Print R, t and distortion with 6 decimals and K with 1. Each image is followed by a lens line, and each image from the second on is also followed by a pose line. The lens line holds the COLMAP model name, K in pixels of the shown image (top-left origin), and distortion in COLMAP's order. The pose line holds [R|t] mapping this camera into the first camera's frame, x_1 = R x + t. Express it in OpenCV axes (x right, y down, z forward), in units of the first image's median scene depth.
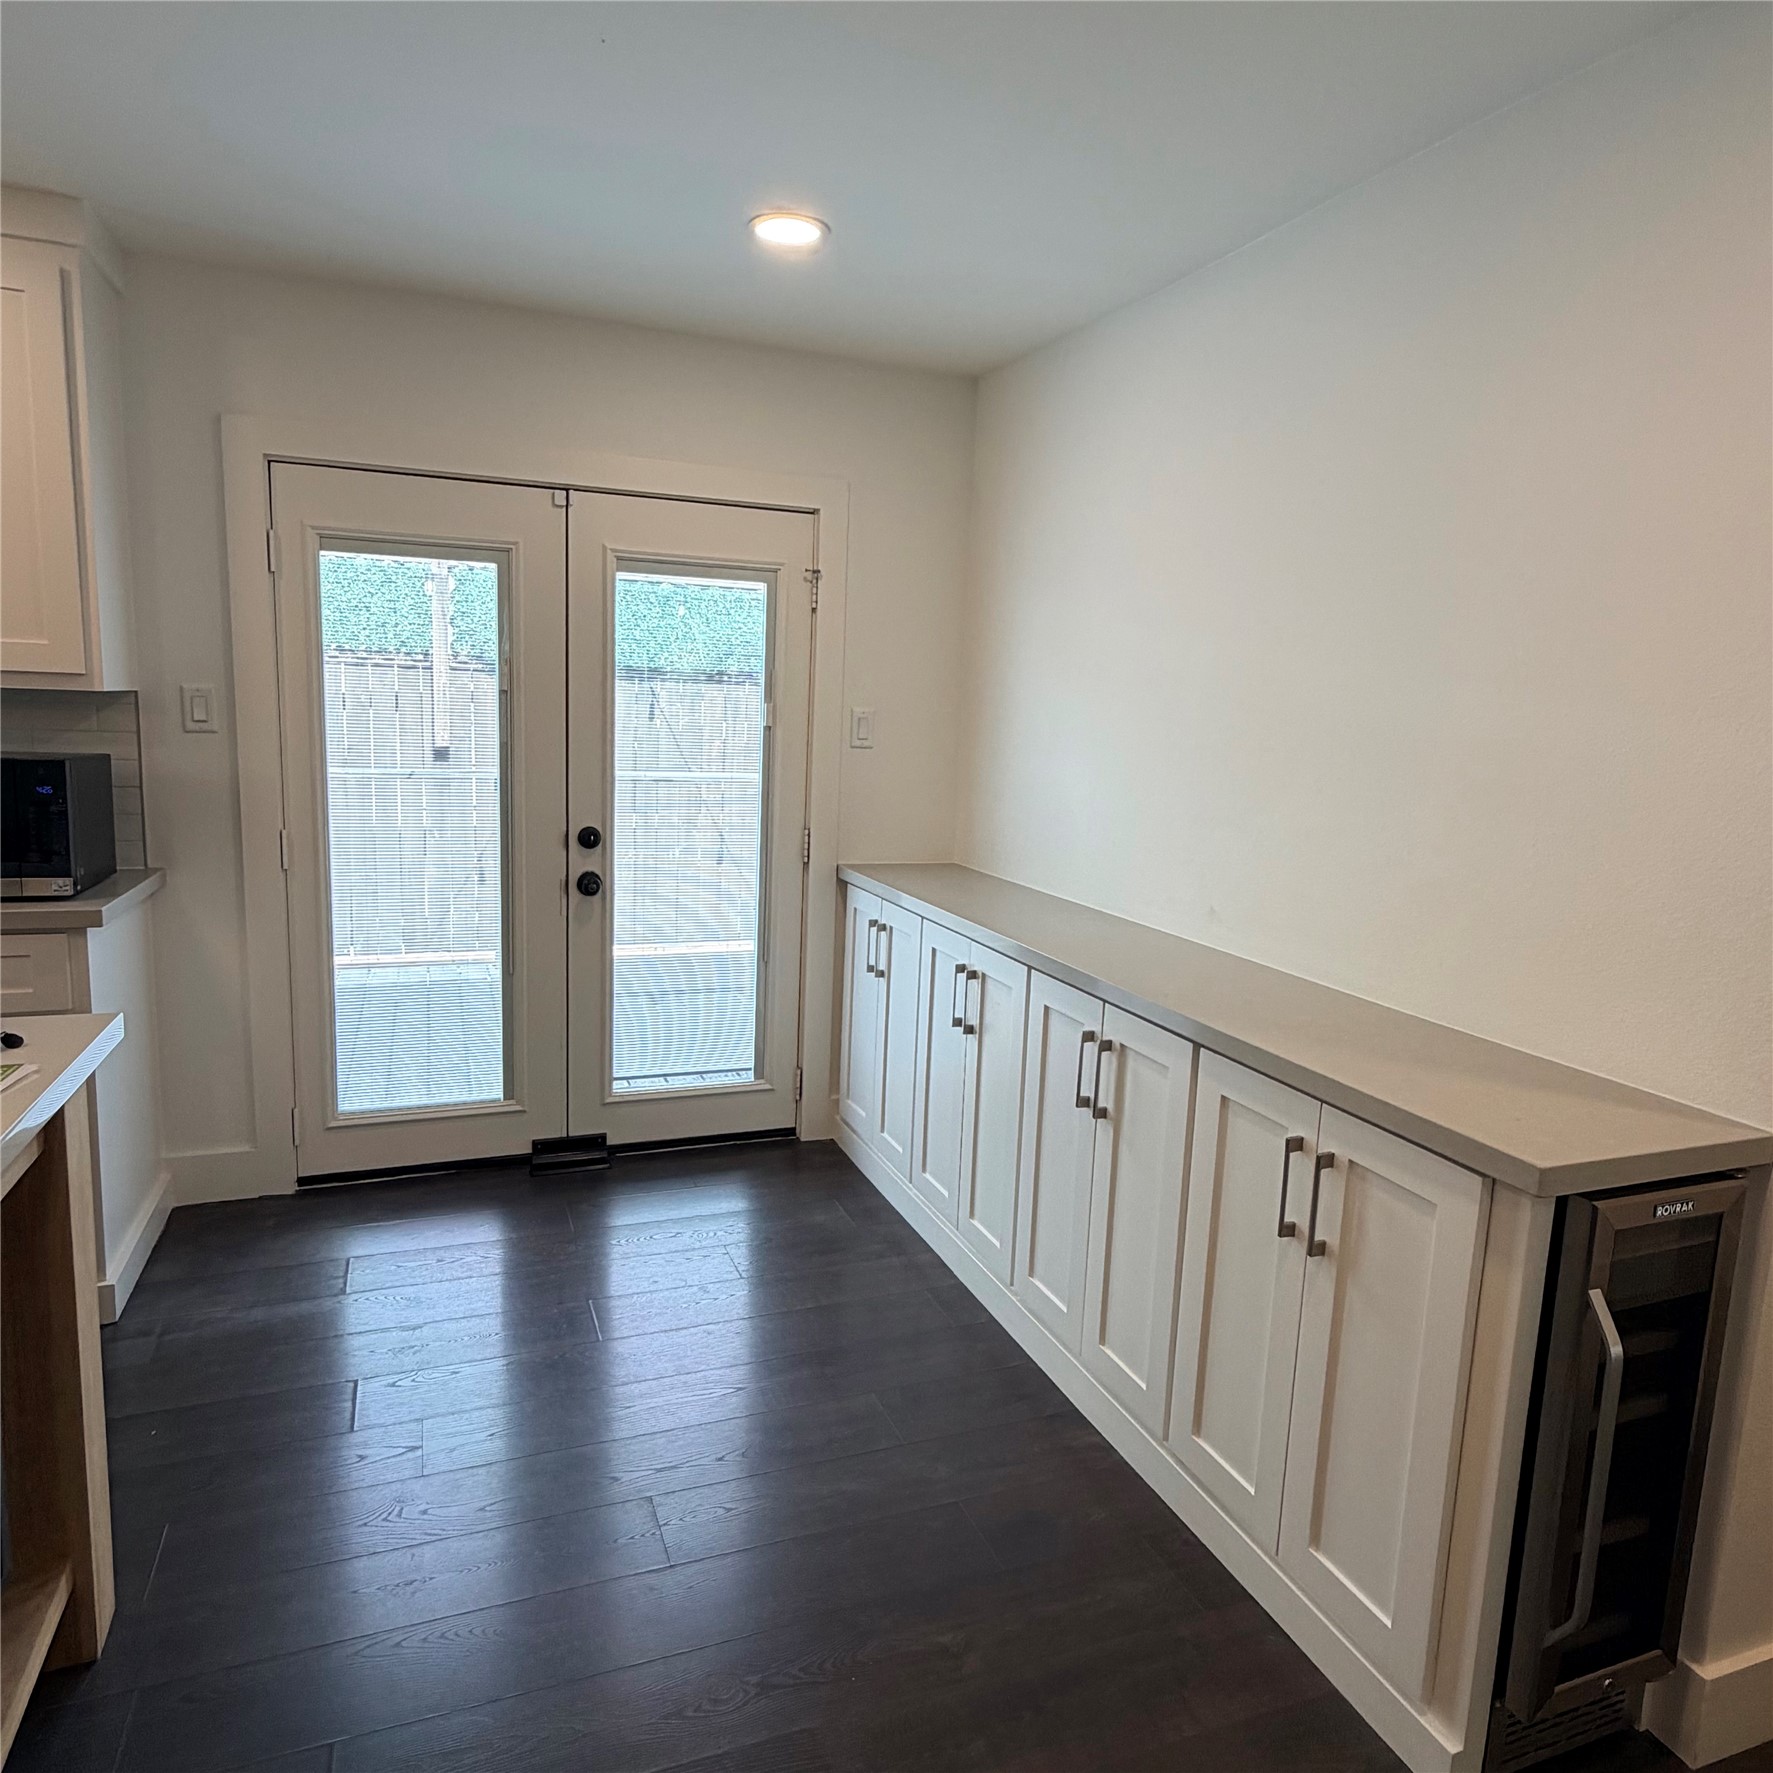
lens RADIAL K [[1212.3, 0, 886.5], [0, 1212.3, 886.5], [0, 0, 1]] dist [-0.000308, -0.001327]
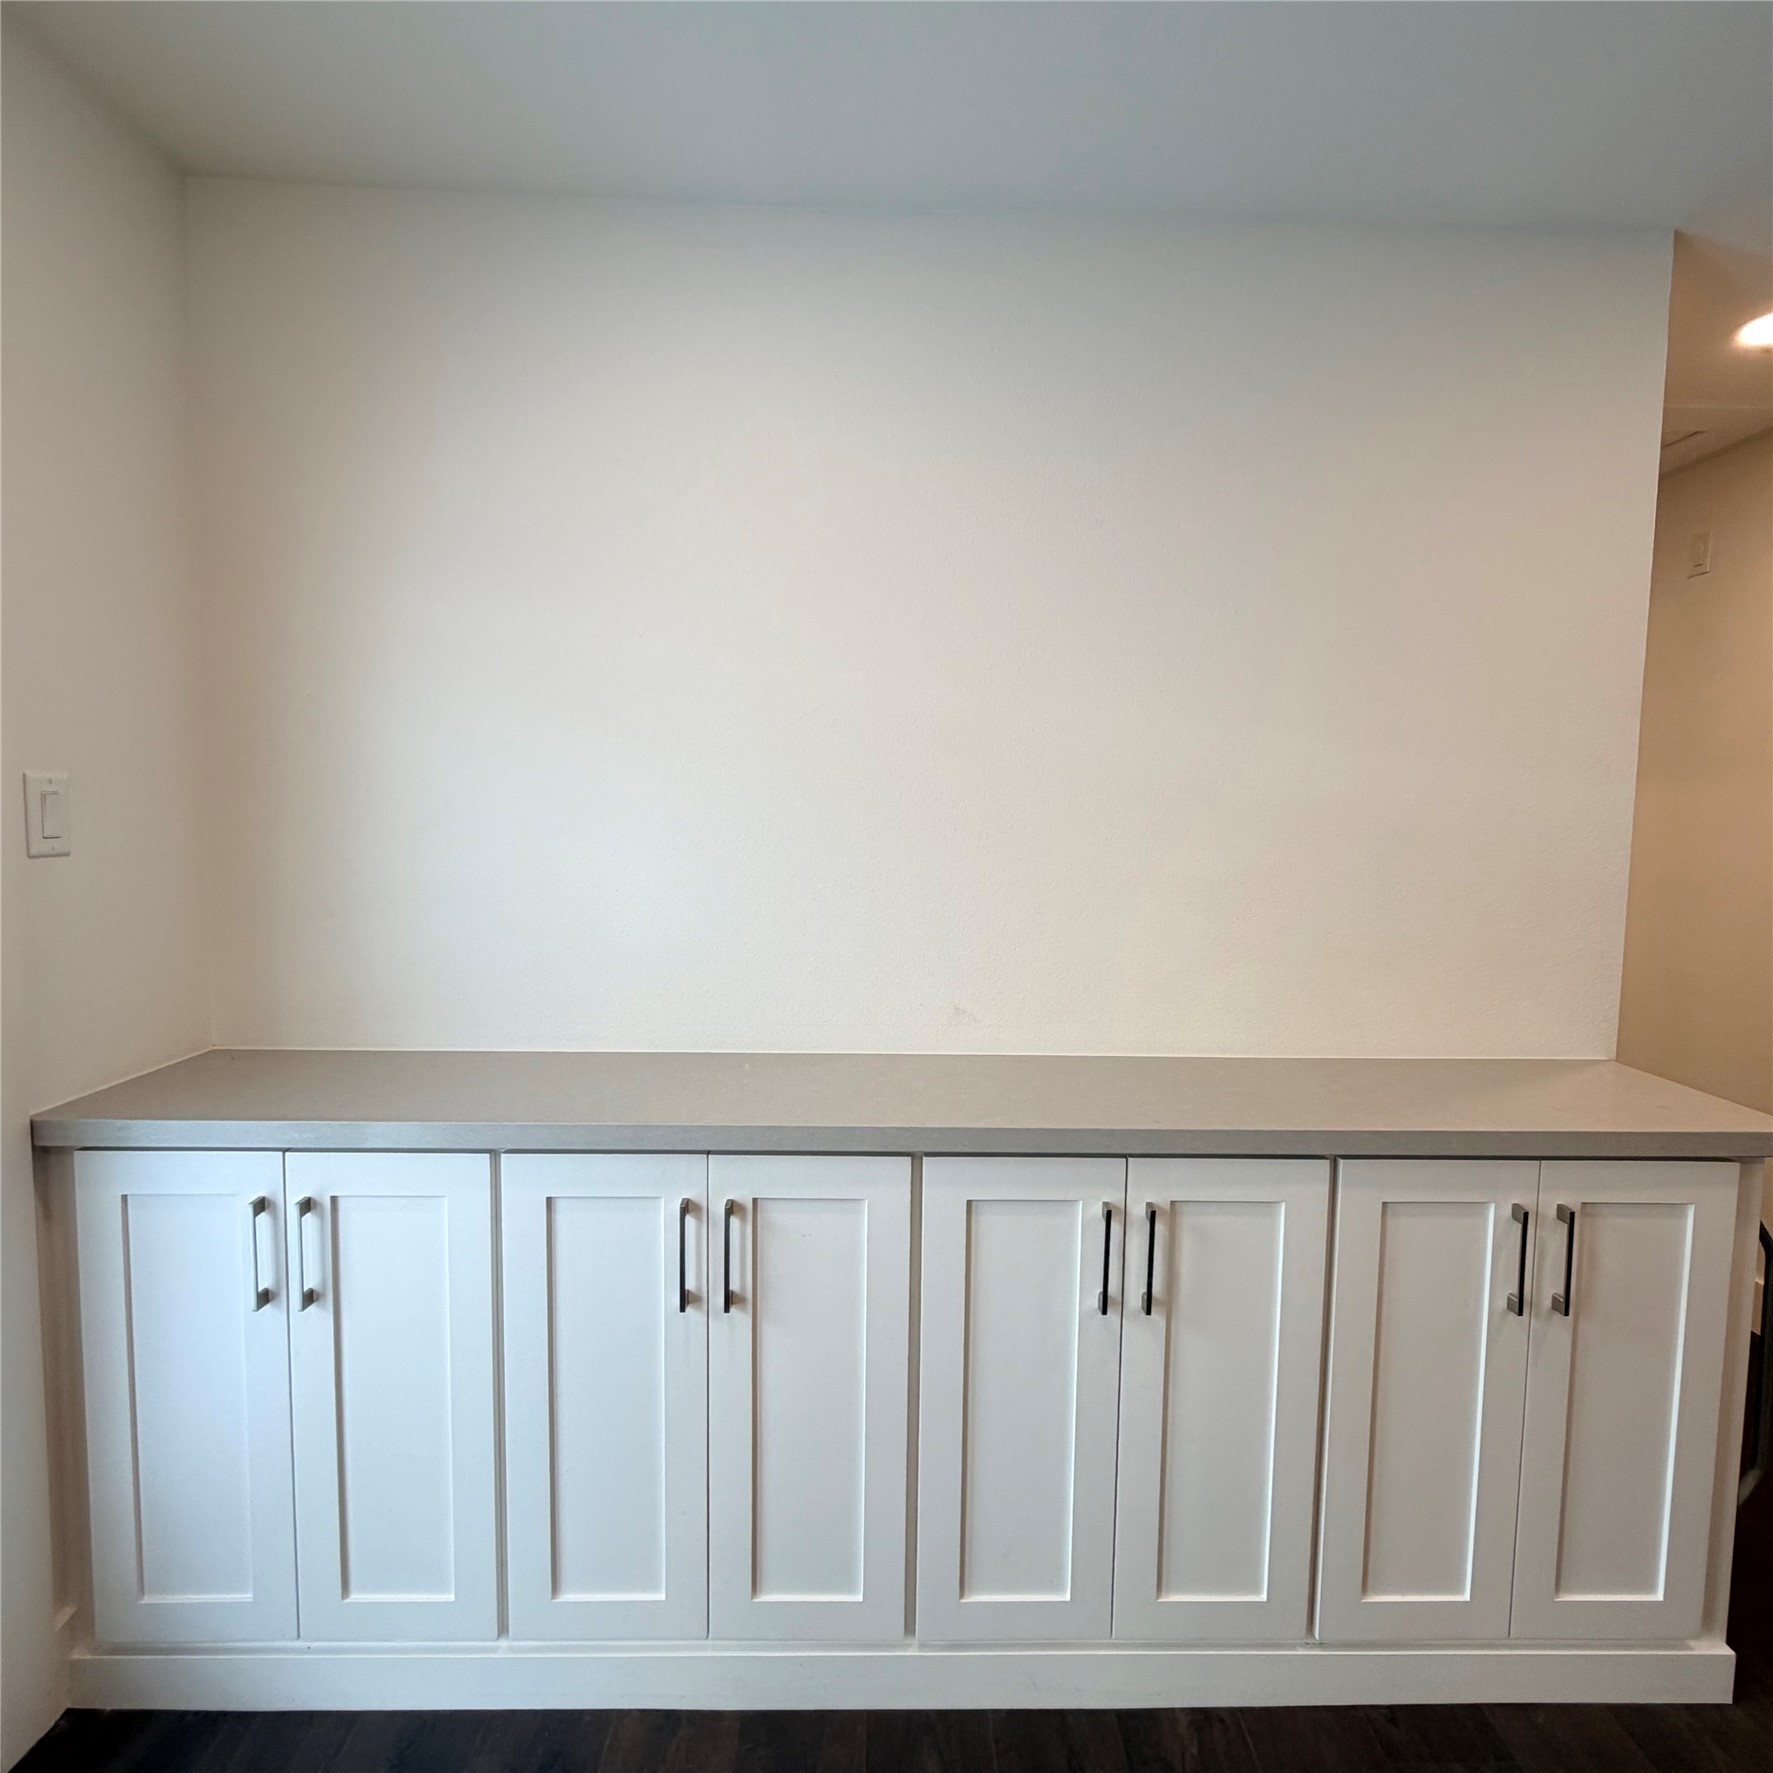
lens RADIAL K [[858.5, 0, 888.2], [0, 858.5, 826.9], [0, 0, 1]] dist [-0.002418, -0.000029]
pose [[0.348434, -0.089555, 0.933045, -0.258351], [0.142587, 0.988905, 0.041669, -0.111561], [-0.926425, 0.118521, 0.357337, 0.696162]]
